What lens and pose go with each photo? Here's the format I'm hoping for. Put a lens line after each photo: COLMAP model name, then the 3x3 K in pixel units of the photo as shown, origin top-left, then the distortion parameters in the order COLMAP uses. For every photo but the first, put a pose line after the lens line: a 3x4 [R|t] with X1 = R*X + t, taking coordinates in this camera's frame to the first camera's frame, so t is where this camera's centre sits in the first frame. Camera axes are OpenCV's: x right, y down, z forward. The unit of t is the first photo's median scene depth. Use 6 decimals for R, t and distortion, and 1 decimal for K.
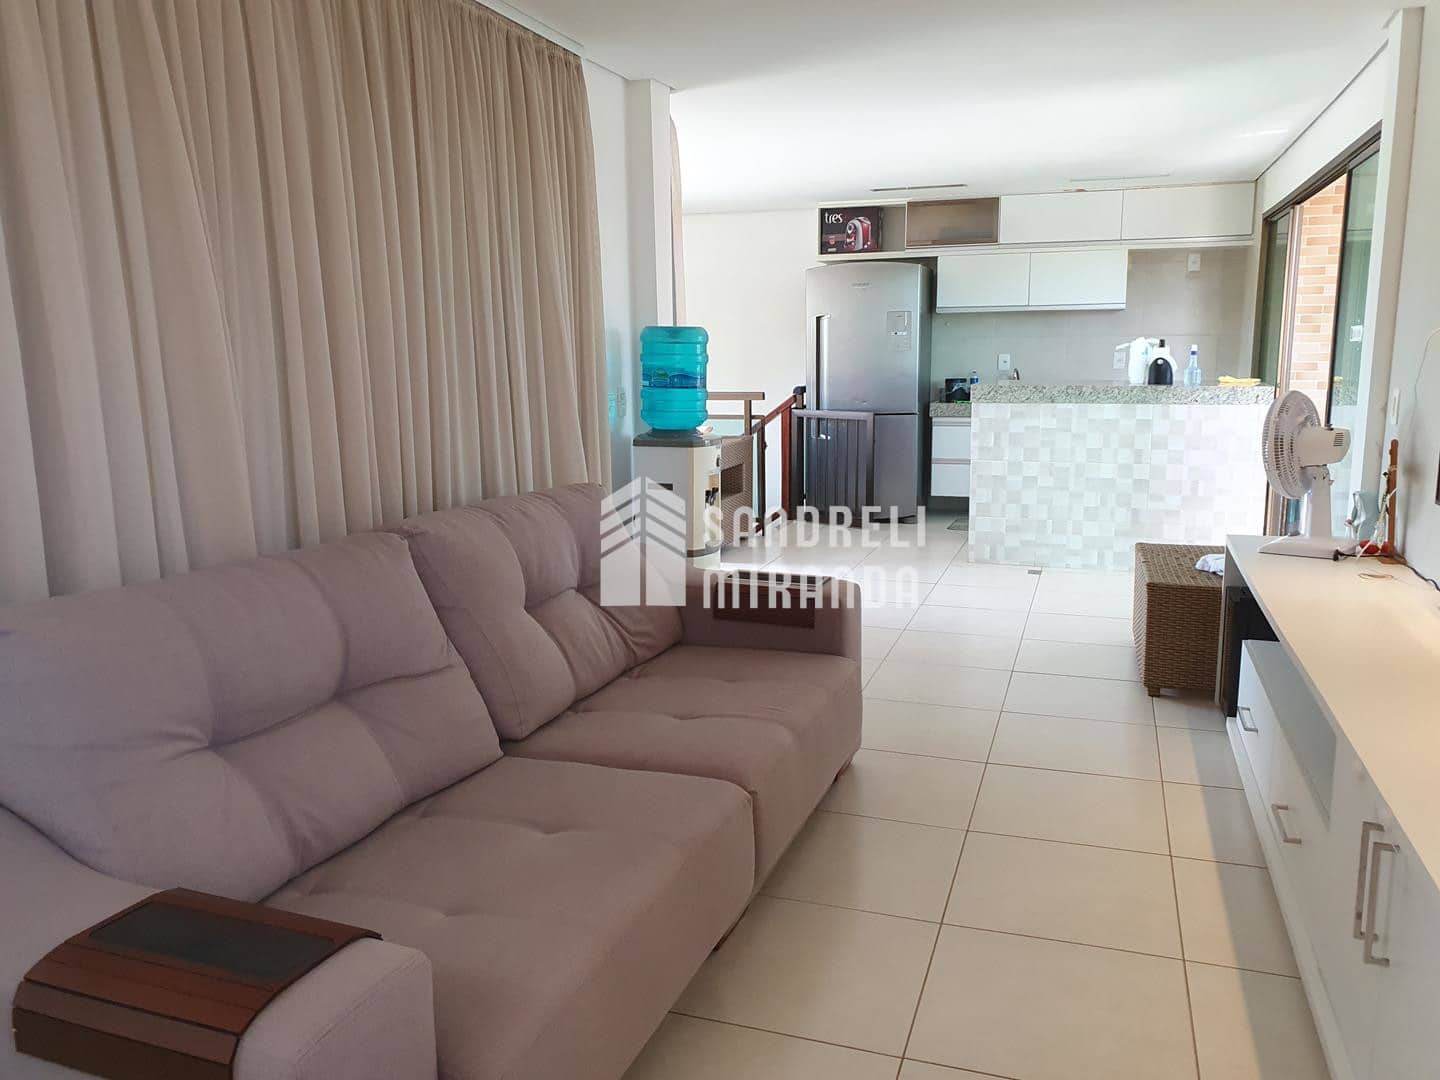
lens RADIAL K [[1104.6, 0, 707.2], [0, 1104.6, 541.8], [0, 0, 1]] dist [0.173527, -0.508681]
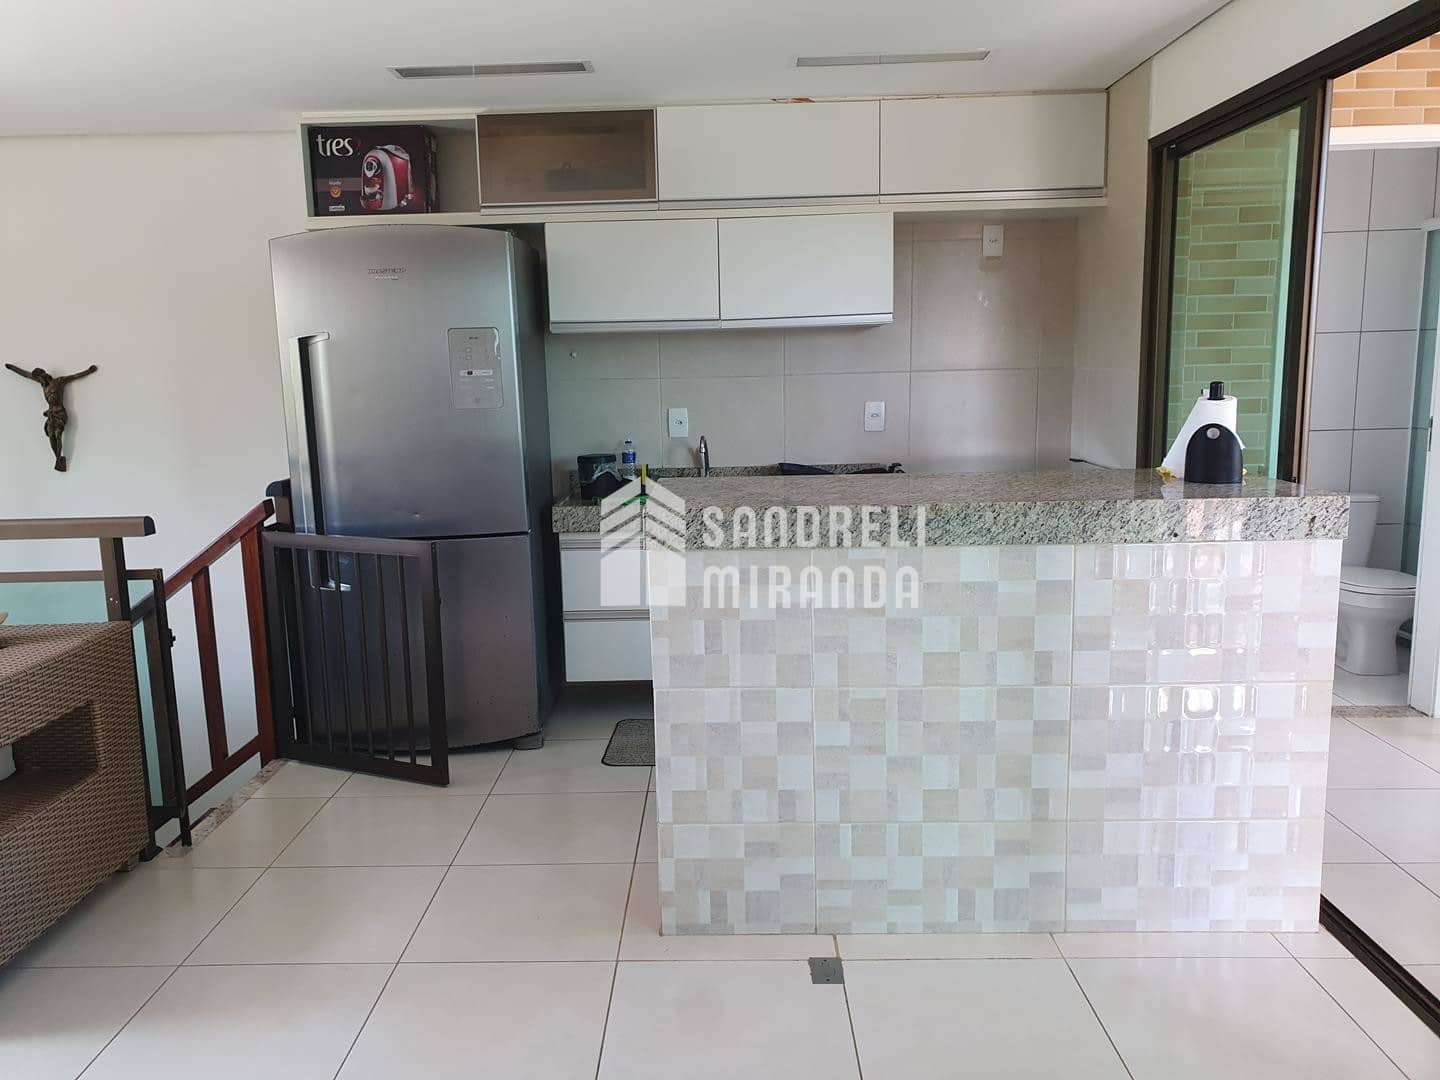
lens RADIAL K [[1104.6, 0, 707.2], [0, 1104.6, 541.8], [0, 0, 1]] dist [0.173527, -0.508681]
pose [[0.948467, -0.061076, 0.310935, 0.111479], [0.069432, 0.997461, -0.015863, -0.098339], [-0.309176, 0.036634, 0.950299, 0.507624]]
